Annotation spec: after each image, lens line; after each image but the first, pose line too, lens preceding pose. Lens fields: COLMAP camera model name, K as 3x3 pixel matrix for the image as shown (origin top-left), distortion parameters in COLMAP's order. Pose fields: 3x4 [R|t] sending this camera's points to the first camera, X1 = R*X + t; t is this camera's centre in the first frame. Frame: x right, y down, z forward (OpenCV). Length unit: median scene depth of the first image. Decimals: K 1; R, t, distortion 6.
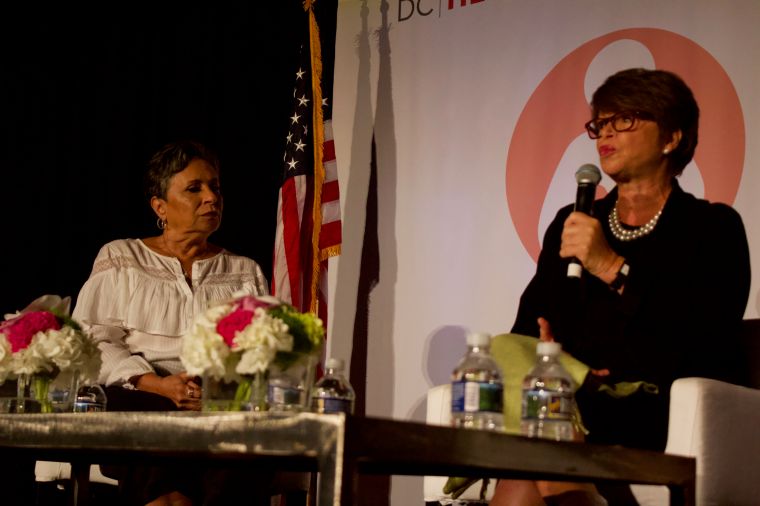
lens RADIAL K [[1338.1, 0, 380.0], [0, 1338.1, 253.0], [0, 0, 1]] dist [0.018322, 0.097577]
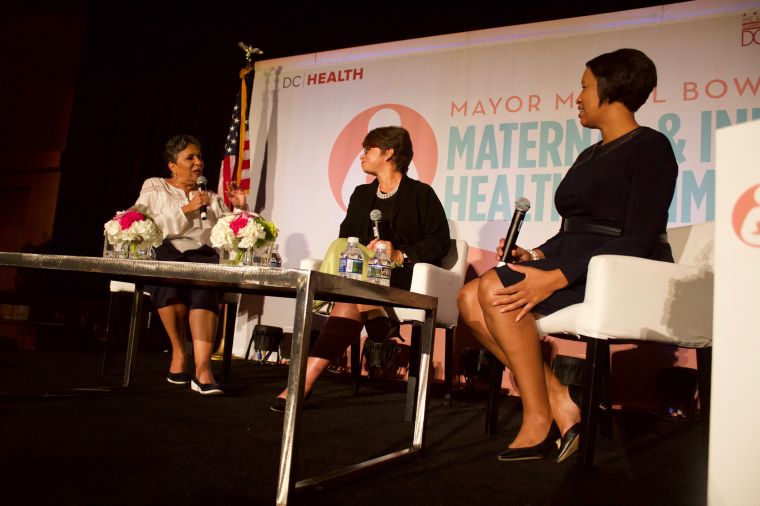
lens RADIAL K [[614.2, 0, 380.0], [0, 614.2, 253.0], [0, 0, 1]] dist [-0.163171, 0.144004]
pose [[0.972207, 0.067342, 0.224228, -0.083446], [-0.086535, 0.993277, 0.076890, 0.003076], [-0.217543, -0.094156, 0.971499, 0.002219]]
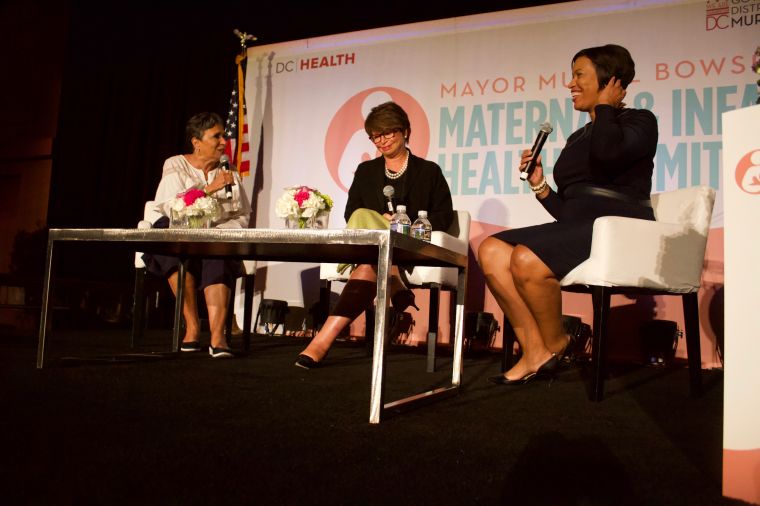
lens RADIAL K [[614.2, 0, 380.0], [0, 614.2, 253.0], [0, 0, 1]] dist [-0.163171, 0.144004]
pose [[0.958959, 0.029728, 0.281982, -0.228221], [-0.061277, 0.992716, 0.103731, 0.023485], [-0.276845, -0.116753, 0.953795, -0.100088]]
